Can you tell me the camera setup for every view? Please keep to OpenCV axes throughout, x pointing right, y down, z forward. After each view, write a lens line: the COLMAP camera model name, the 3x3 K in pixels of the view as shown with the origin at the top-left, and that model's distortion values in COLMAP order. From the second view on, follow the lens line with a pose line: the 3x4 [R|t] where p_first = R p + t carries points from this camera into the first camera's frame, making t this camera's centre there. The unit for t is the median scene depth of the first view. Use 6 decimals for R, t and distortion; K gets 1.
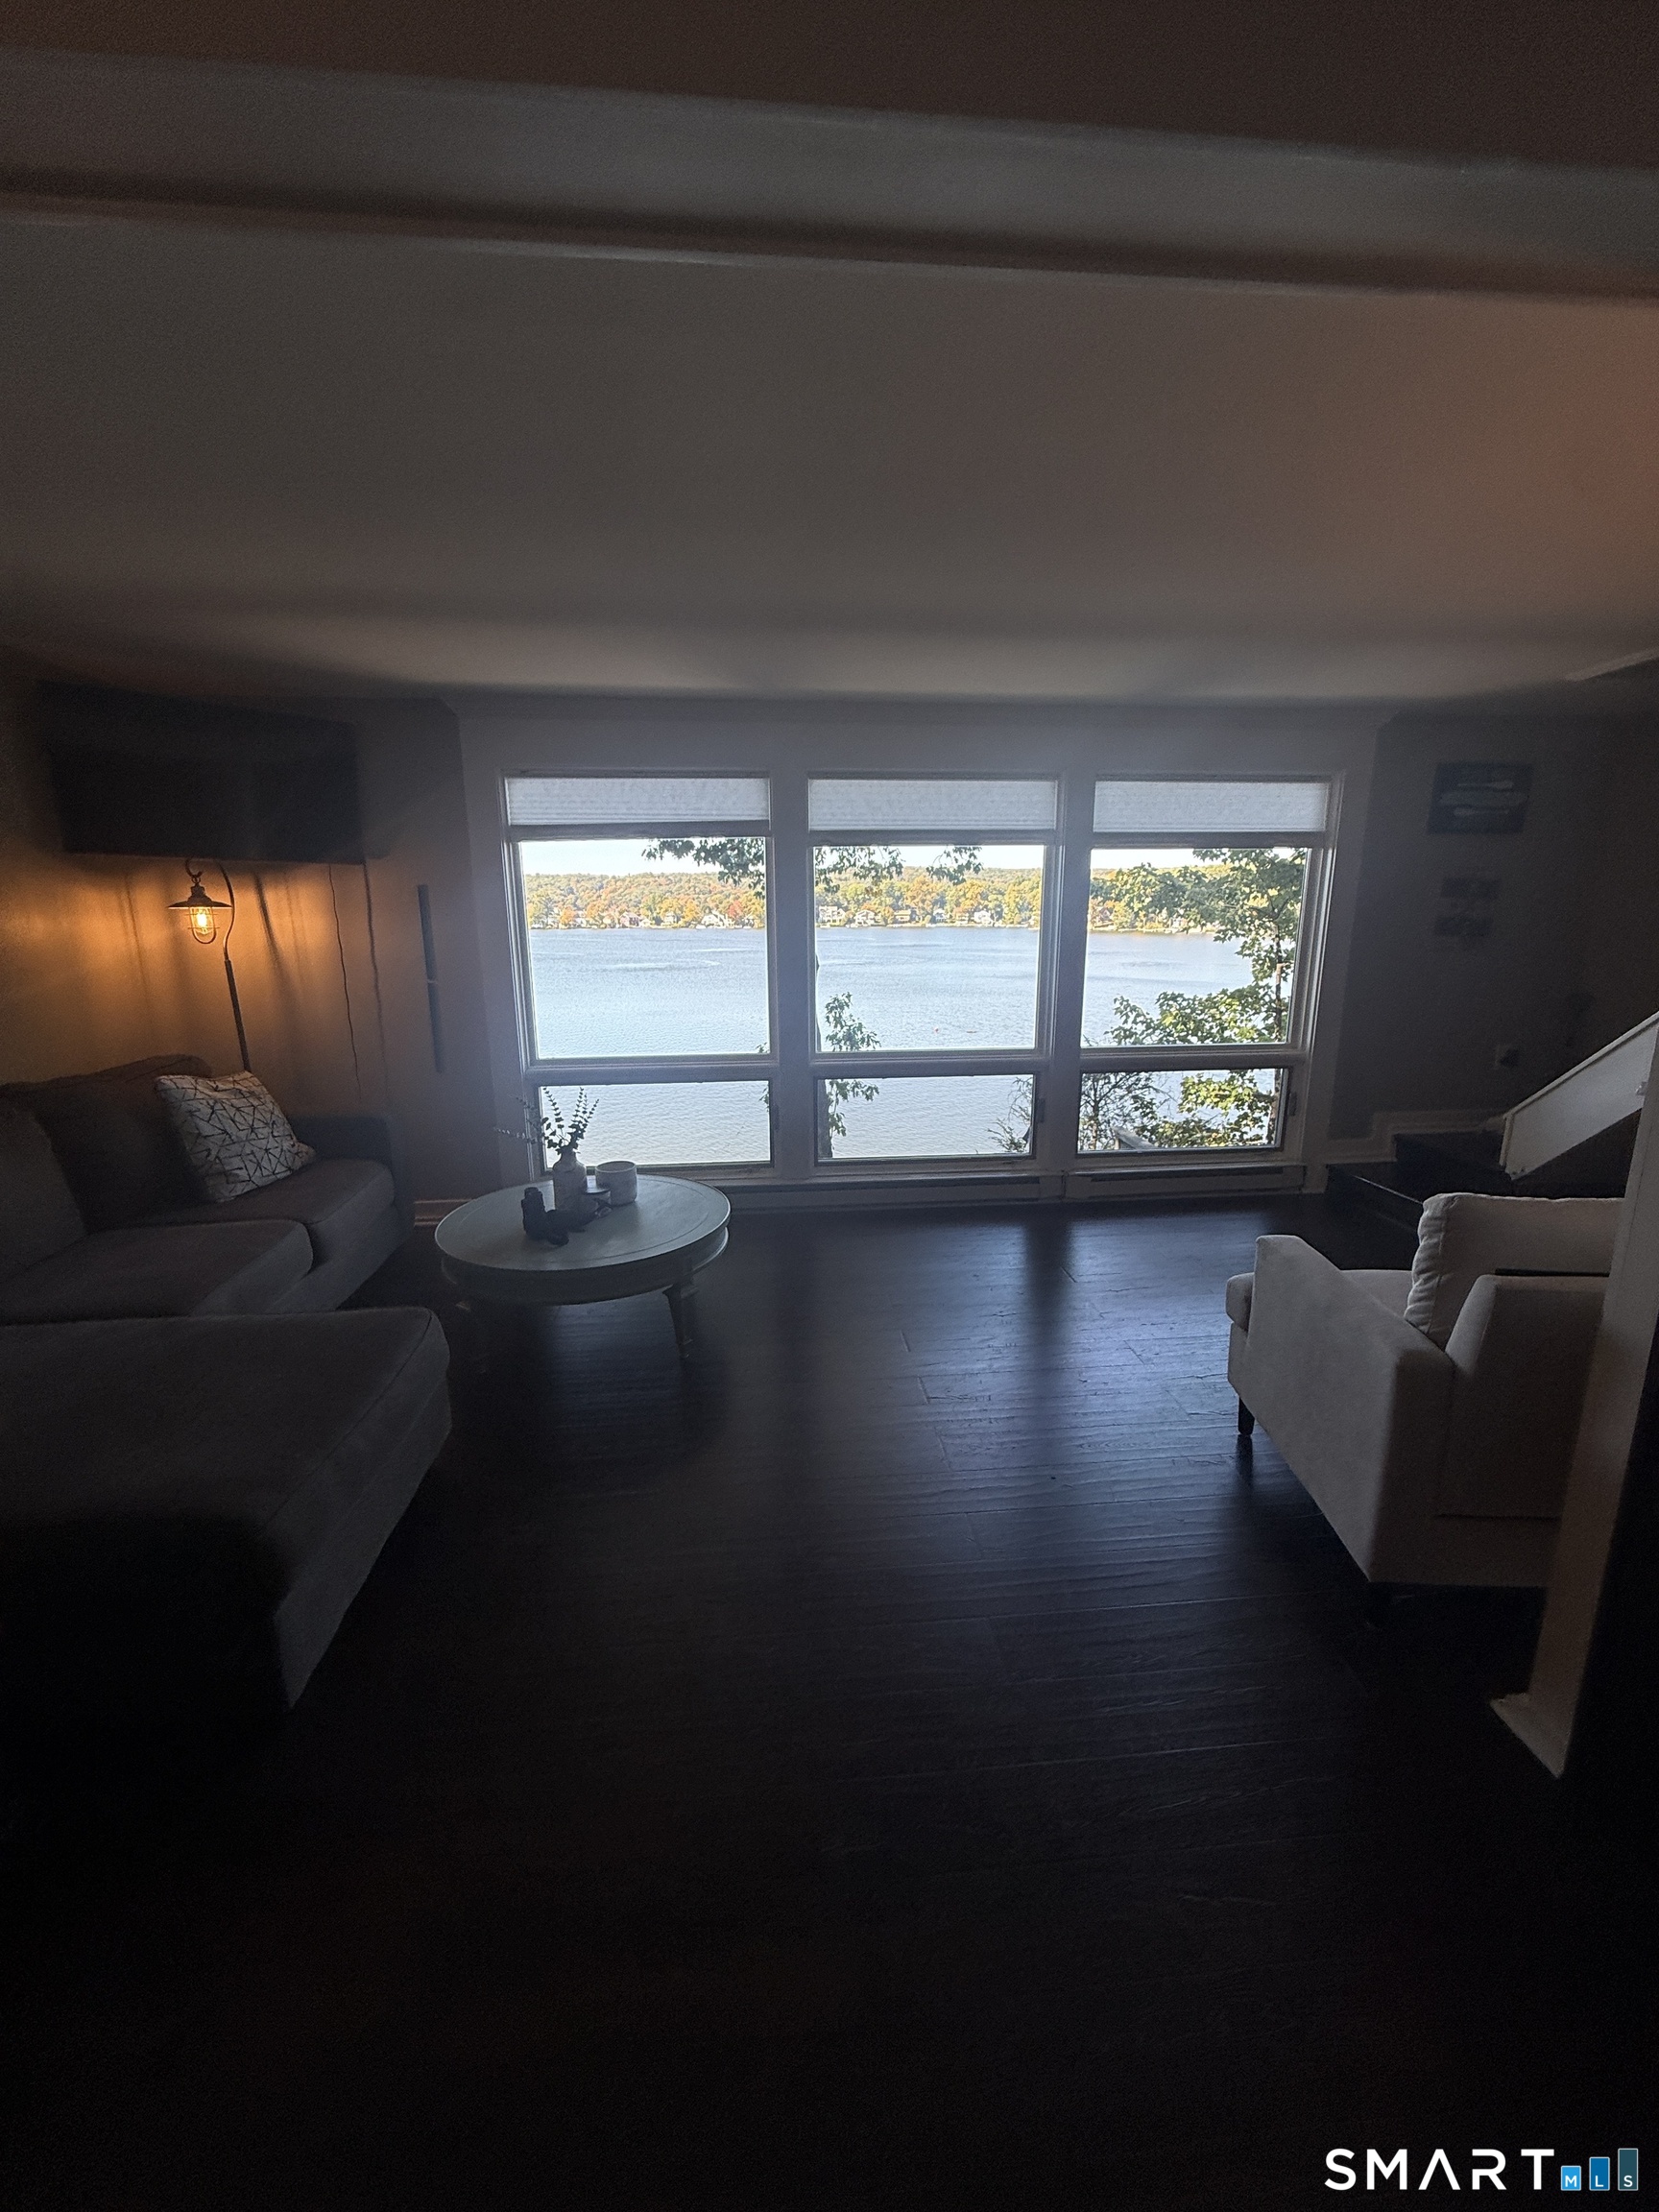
lens RADIAL K [[883.5, 0, 829.5], [0, 883.5, 1106.0], [0, 0, 1]] dist [0.001419, -0.000197]
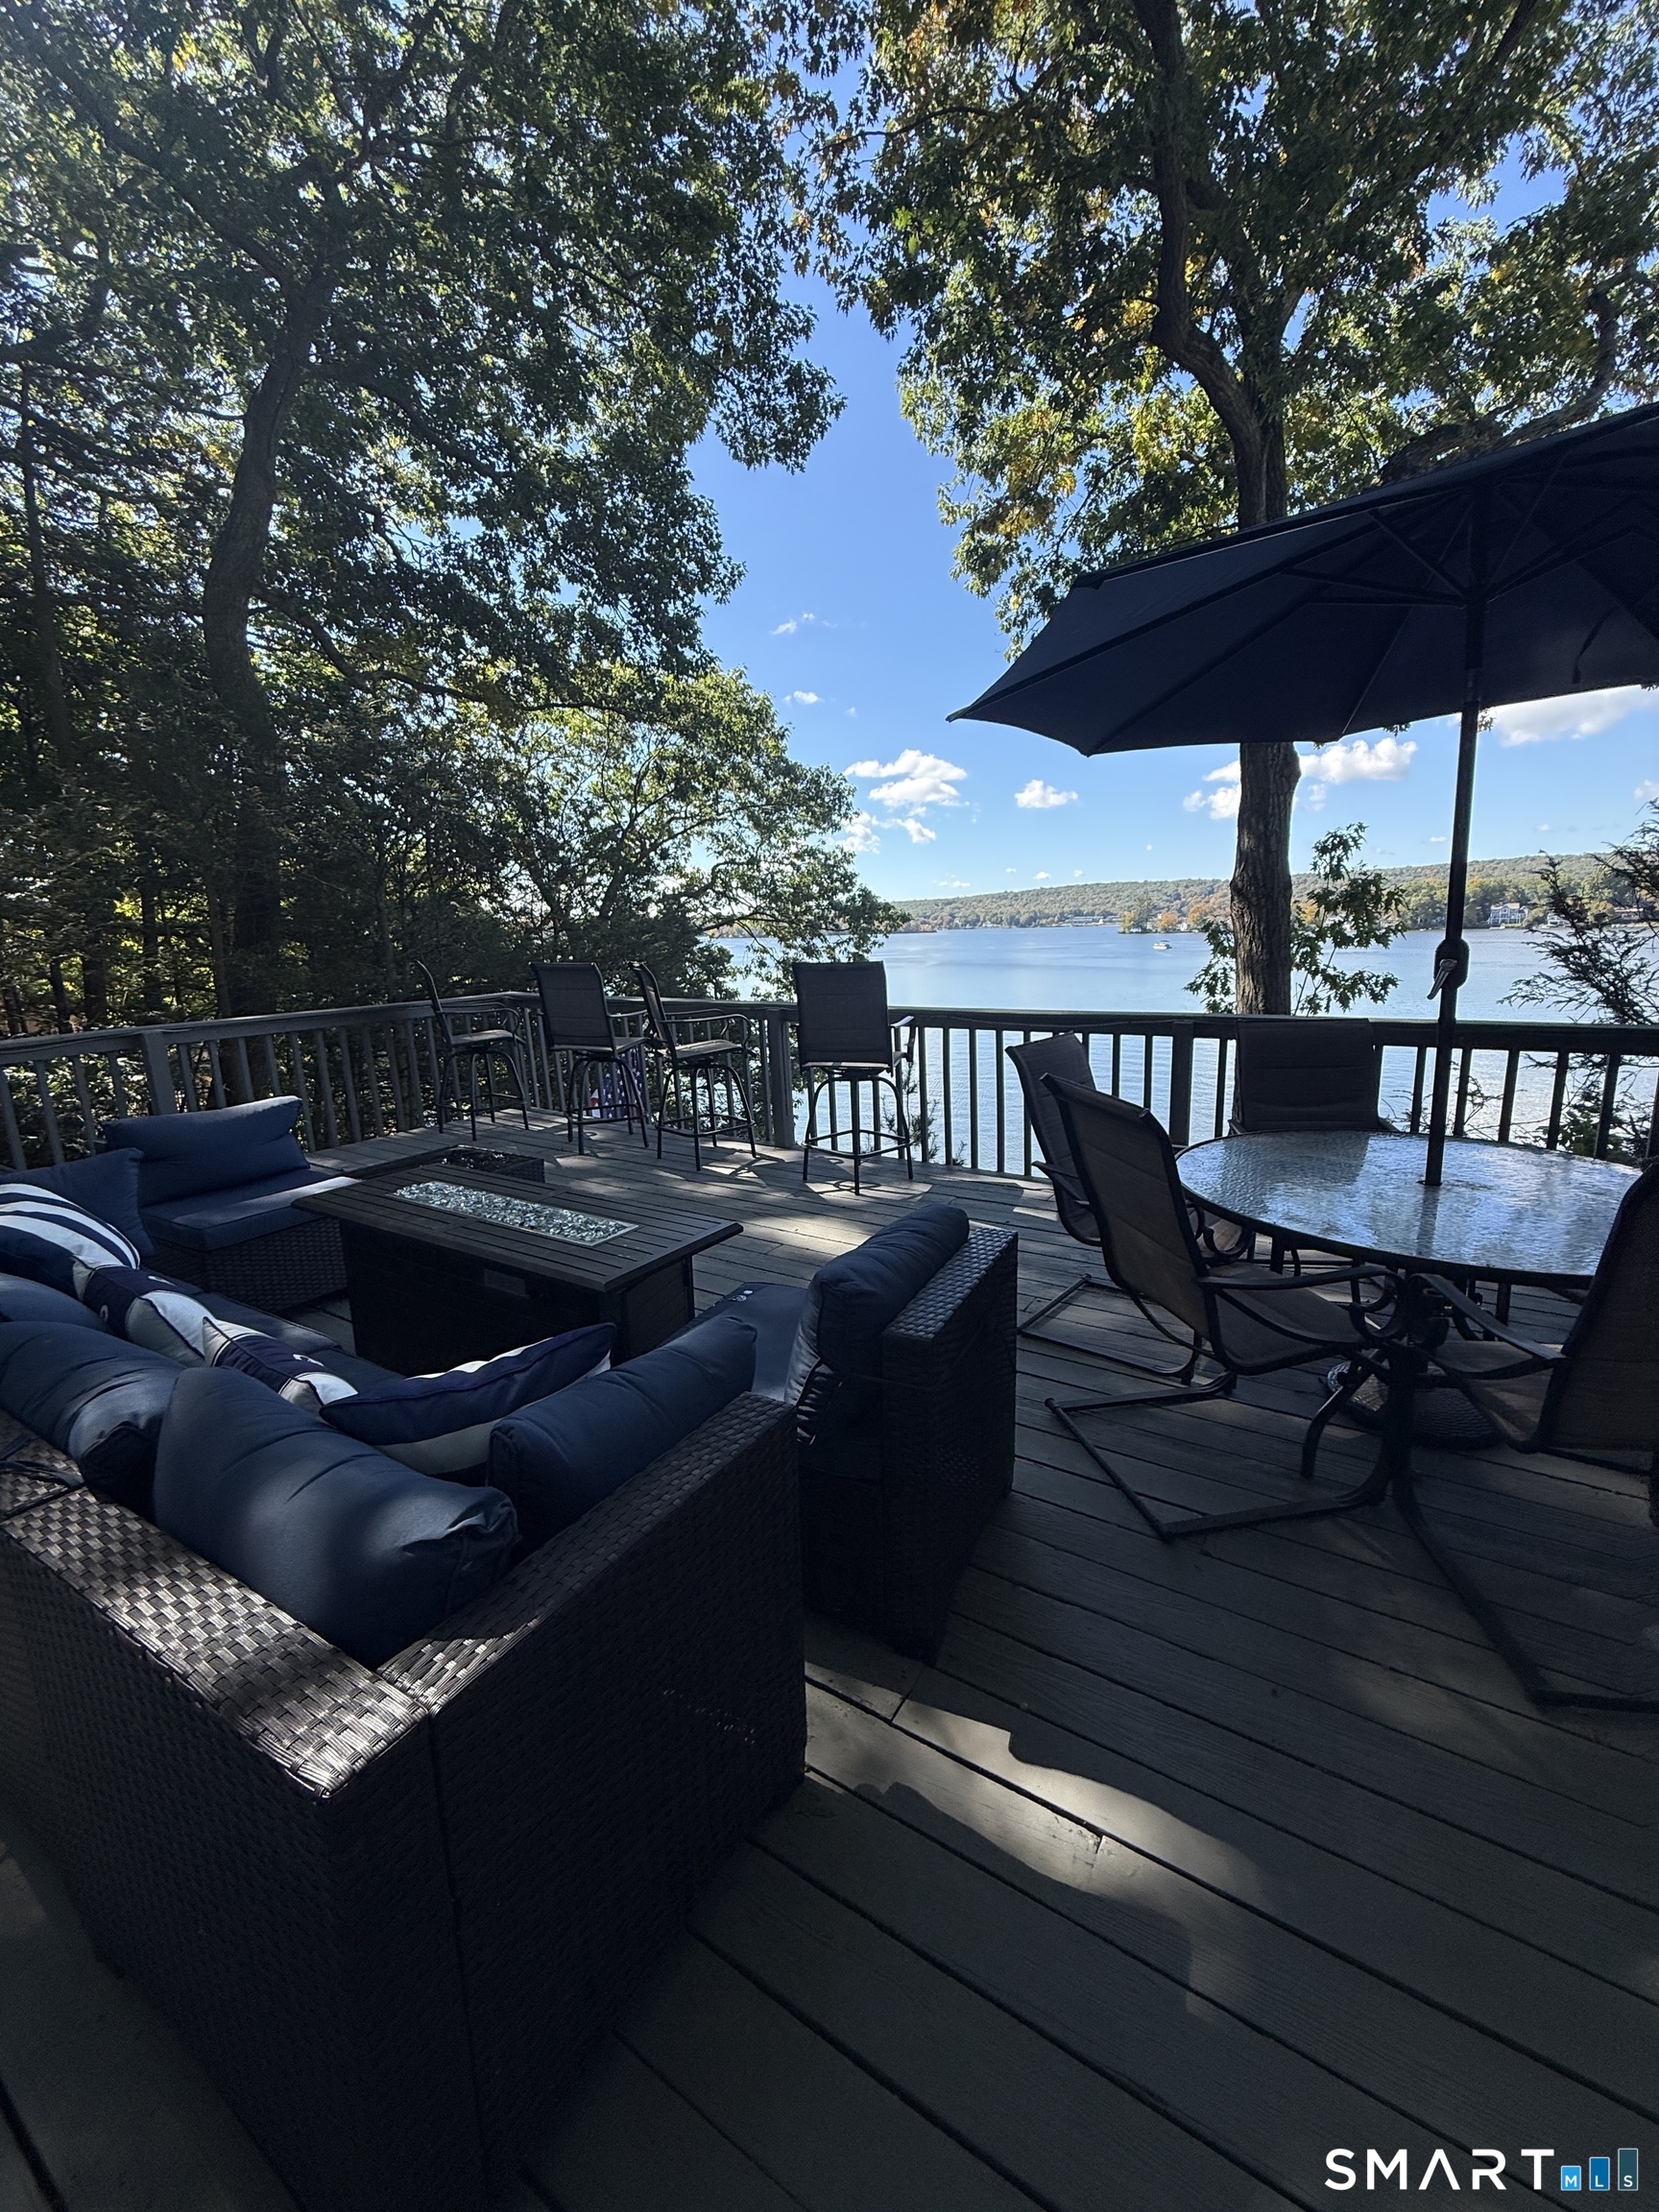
lens RADIAL K [[875.4, 0, 823.8], [0, 875.4, 1117.5], [0, 0, 1]] dist [0.001174, 0.000013]
pose [[0.794059, 0.119918, -0.595894, 0.517867], [-0.117174, 0.992157, 0.043522, 0.428698], [0.596439, 0.035264, 0.801883, 1.317423]]
